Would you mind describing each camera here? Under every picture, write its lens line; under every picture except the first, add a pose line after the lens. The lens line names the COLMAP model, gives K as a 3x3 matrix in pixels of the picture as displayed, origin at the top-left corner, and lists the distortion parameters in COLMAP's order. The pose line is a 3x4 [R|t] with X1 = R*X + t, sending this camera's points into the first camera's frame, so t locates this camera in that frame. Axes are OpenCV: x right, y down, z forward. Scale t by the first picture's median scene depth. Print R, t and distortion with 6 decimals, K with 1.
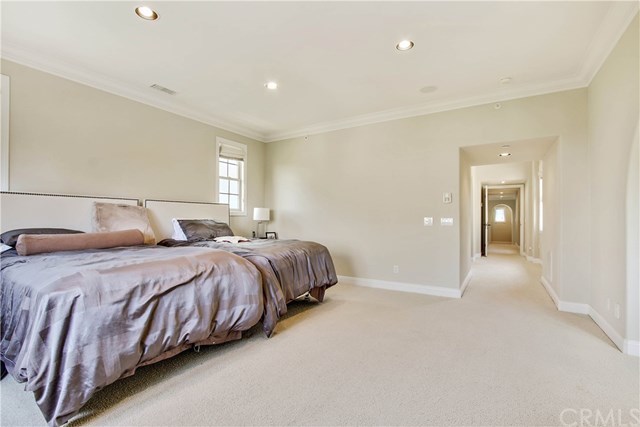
lens RADIAL K [[293.6, 0, 320.5], [0, 293.6, 211.6], [0, 0, 1]] dist [0.001104, 0.001575]
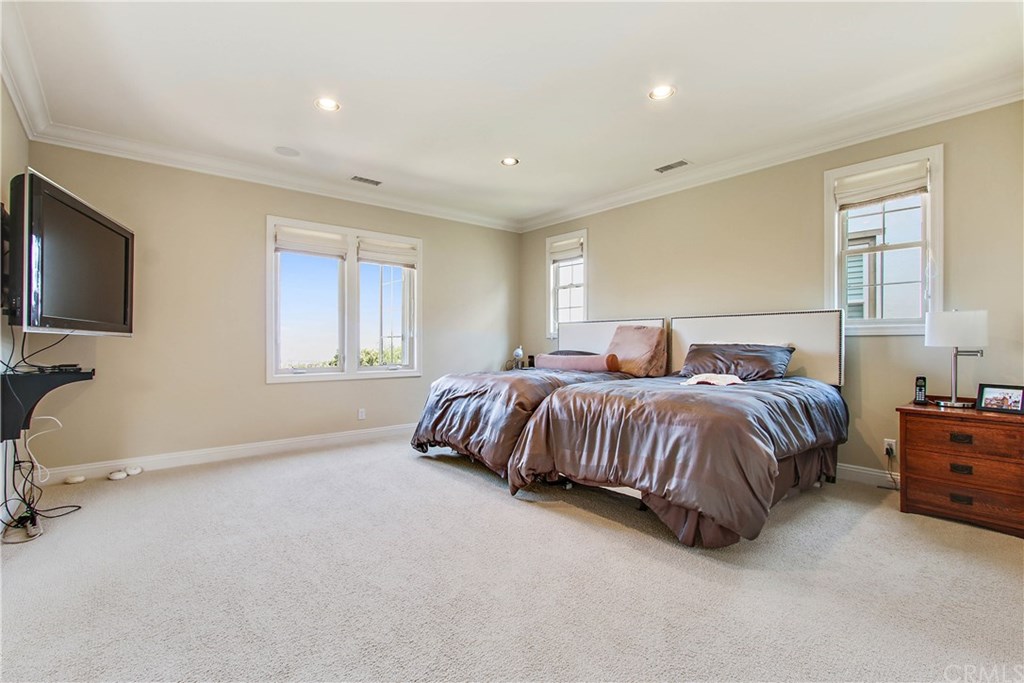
lens RADIAL K [[469.8, 0, 512.8], [0, 469.8, 346.9], [0, 0, 1]] dist [0.001104, 0.001575]
pose [[-0.294842, -0.001143, -0.955545, 0.884531], [0.014069, 0.999886, -0.005537, 0.046133], [0.955442, -0.015076, -0.294793, 1.232975]]
